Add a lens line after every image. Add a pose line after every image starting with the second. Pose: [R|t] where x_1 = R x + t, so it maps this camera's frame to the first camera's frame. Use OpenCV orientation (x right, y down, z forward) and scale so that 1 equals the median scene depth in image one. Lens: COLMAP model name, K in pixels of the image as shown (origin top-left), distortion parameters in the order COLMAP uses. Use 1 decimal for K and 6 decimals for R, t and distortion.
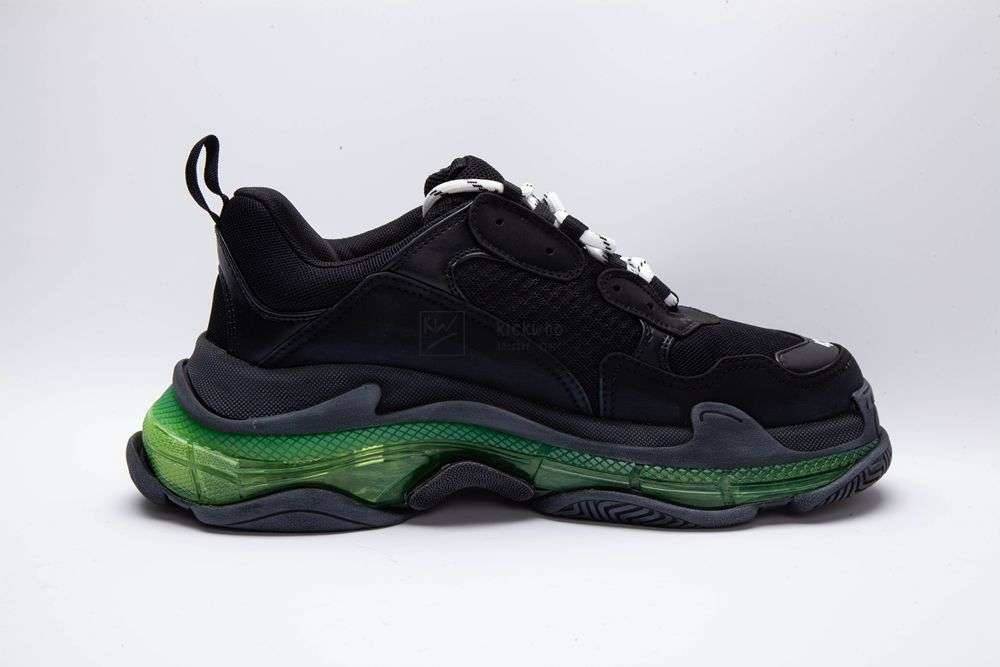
lens RADIAL K [[1729.9, 0, 498.9], [0, 1729.9, 333.8], [0, 0, 1]] dist [-0.003045, 0.000000]
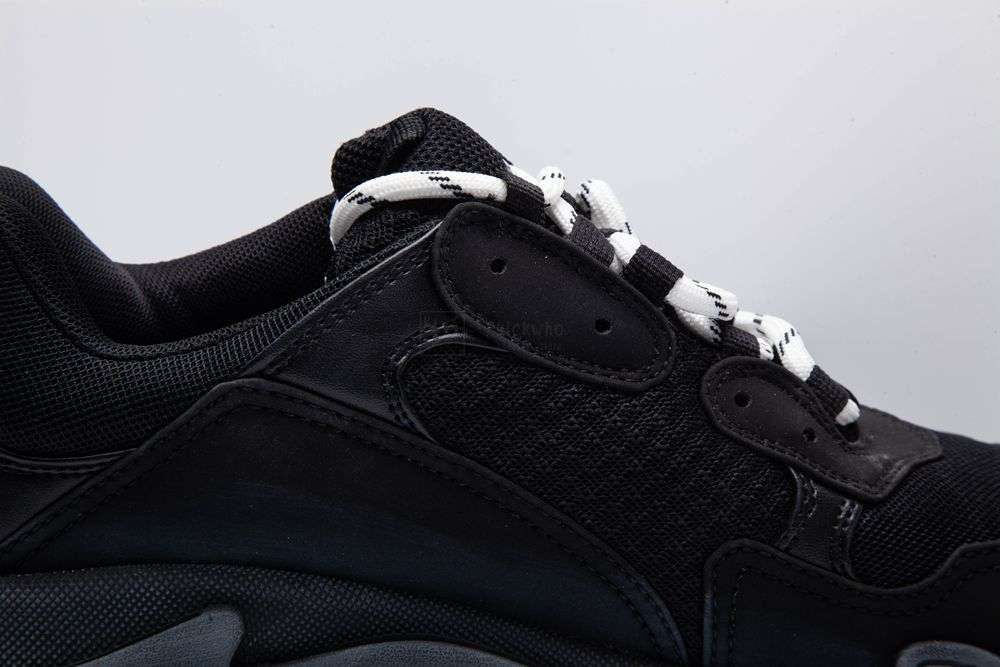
lens RADIAL K [[2485.6, 0, 501.3], [0, 2485.6, 333.5], [0, 0, 1]] dist [0.233866, 0.000000]
pose [[0.998817, 0.003374, 0.048510, -0.031120], [-0.007511, 0.996323, 0.085347, -0.103147], [-0.048043, -0.085611, 0.995170, 0.326402]]
